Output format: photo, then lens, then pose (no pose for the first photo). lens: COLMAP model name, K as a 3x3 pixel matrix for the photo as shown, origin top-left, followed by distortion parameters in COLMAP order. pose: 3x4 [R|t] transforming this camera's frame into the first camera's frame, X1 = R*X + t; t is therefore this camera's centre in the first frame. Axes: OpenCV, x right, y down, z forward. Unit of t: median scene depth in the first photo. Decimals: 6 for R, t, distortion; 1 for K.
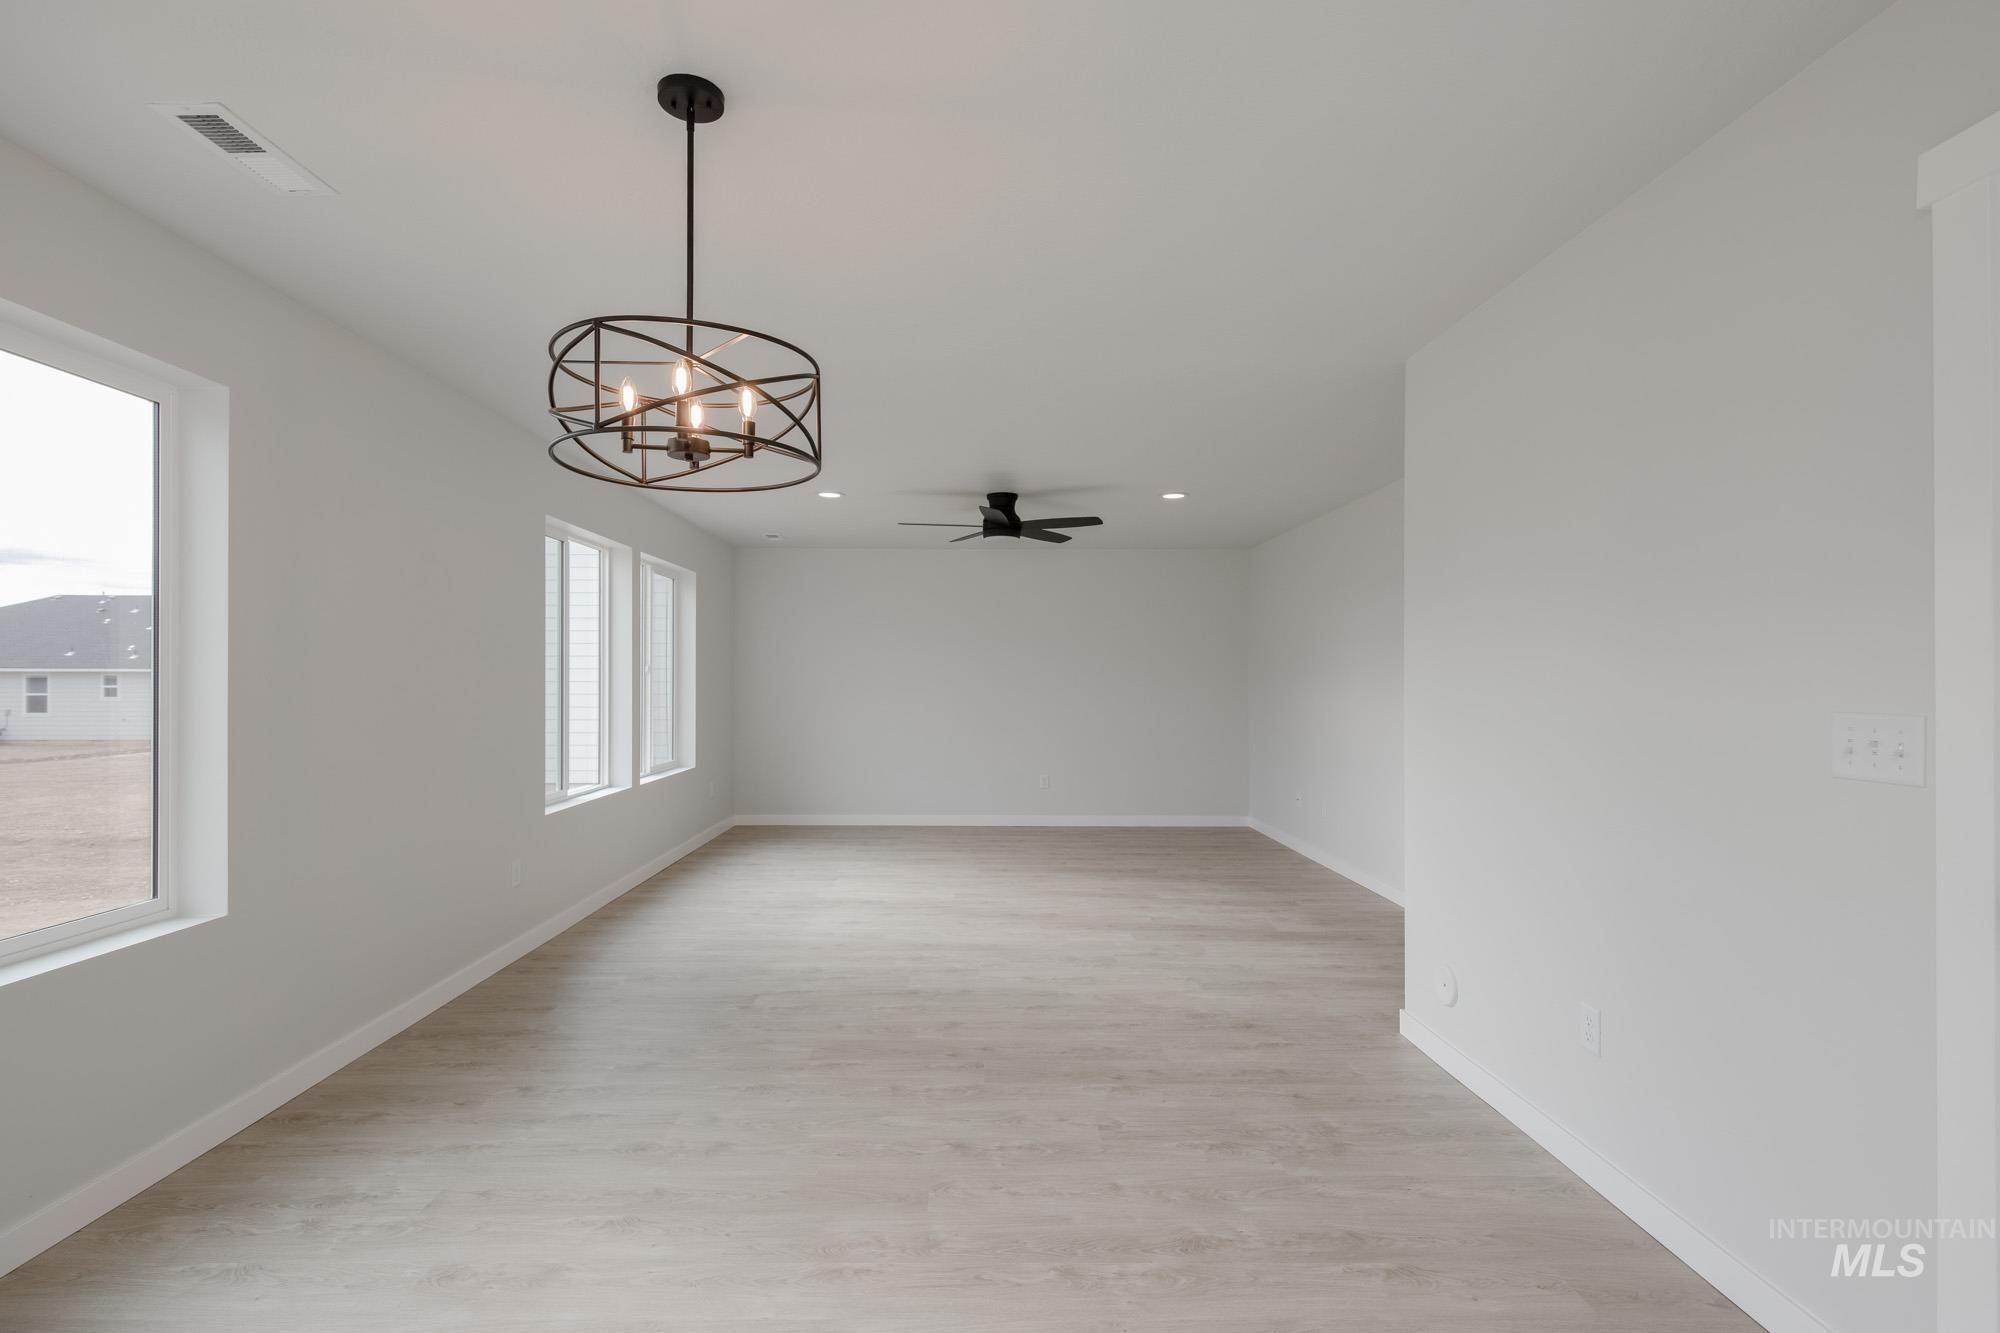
lens RADIAL K [[955.1, 0, 964.4], [0, 955.1, 688.1], [0, 0, 1]] dist [0.008984, -0.000695]
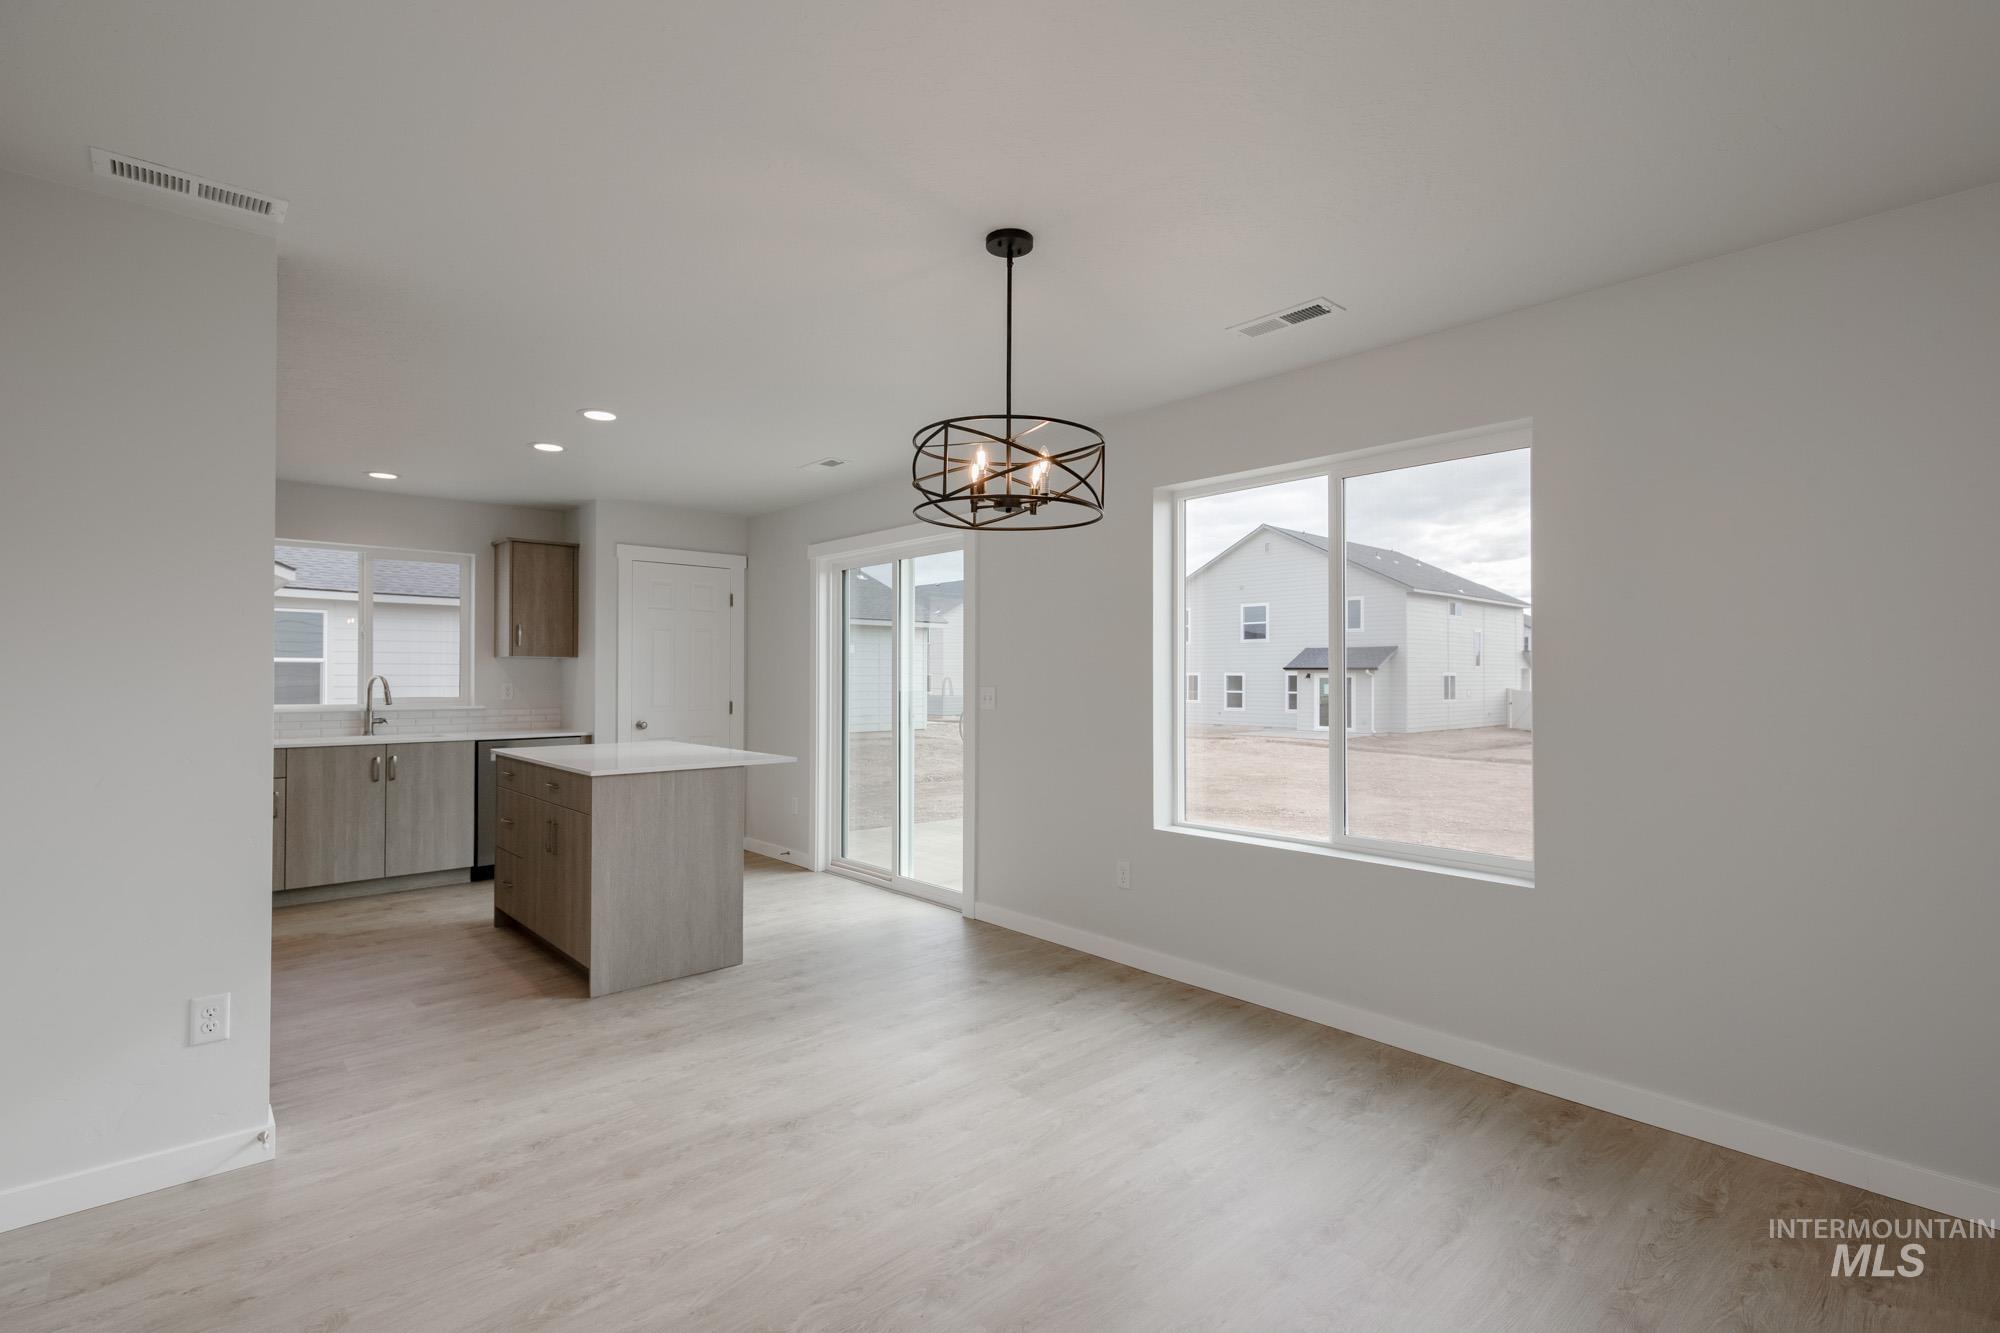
lens RADIAL K [[942.4, 0, 1015.7], [0, 942.4, 667.3], [0, 0, 1]] dist [0.014919, -0.006222]
pose [[-0.734762, -0.010731, -0.678240, 0.304845], [-0.010020, 0.999937, -0.004965, -0.007752], [0.678251, 0.003148, -0.734823, 0.992680]]
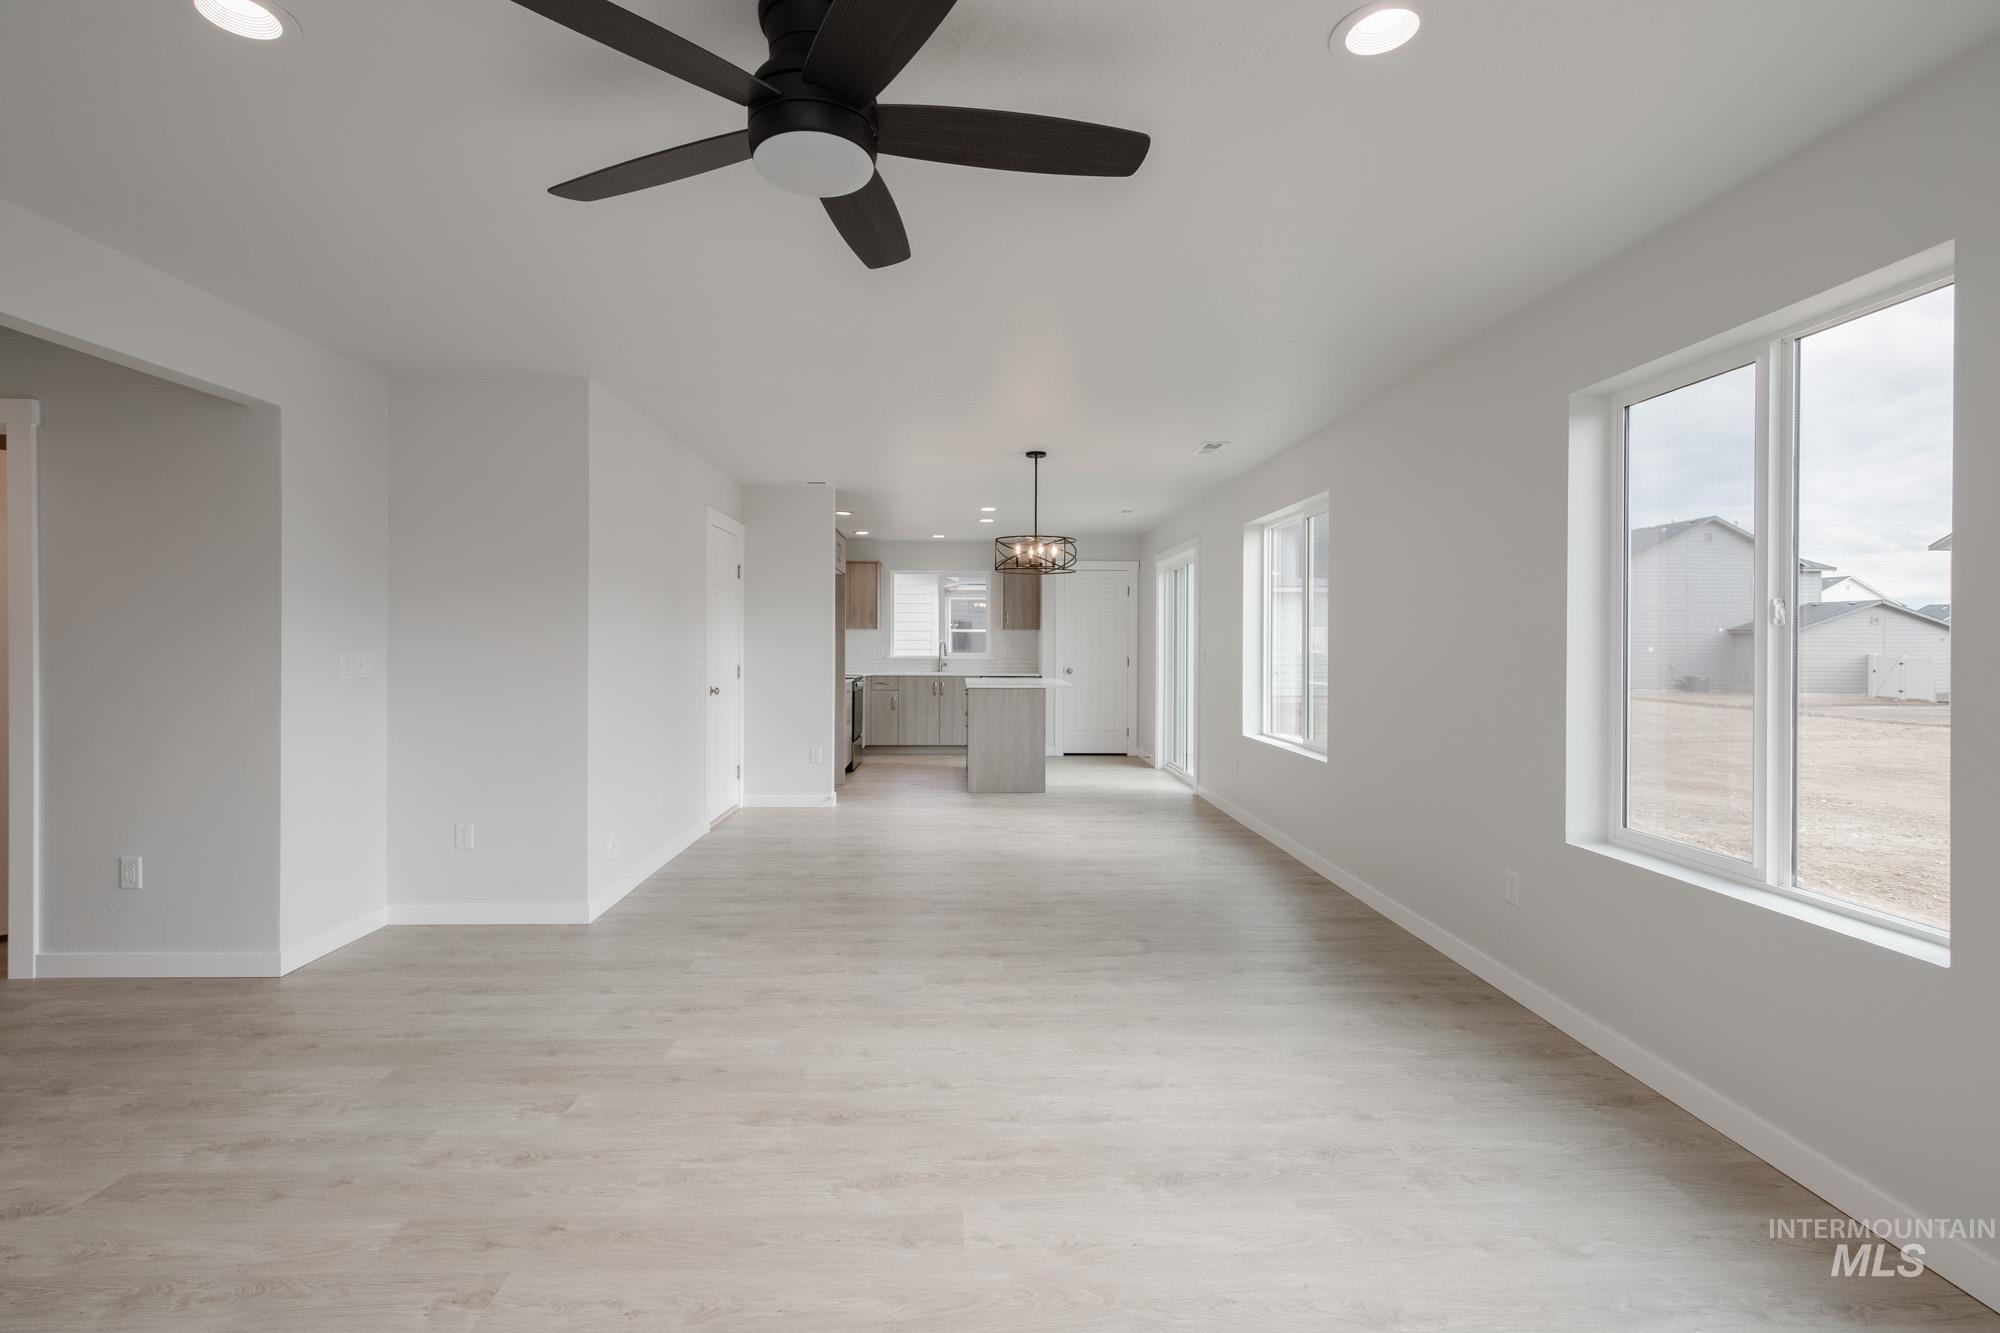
lens RADIAL K [[949.6, 0, 974.2], [0, 949.6, 639.7], [0, 0, 1]] dist [0.017996, -0.010933]
pose [[-0.999711, -0.005648, -0.023358, -0.007707], [-0.005830, 0.999953, 0.007748, -0.016611], [0.023313, 0.007882, -0.999697, 2.062039]]
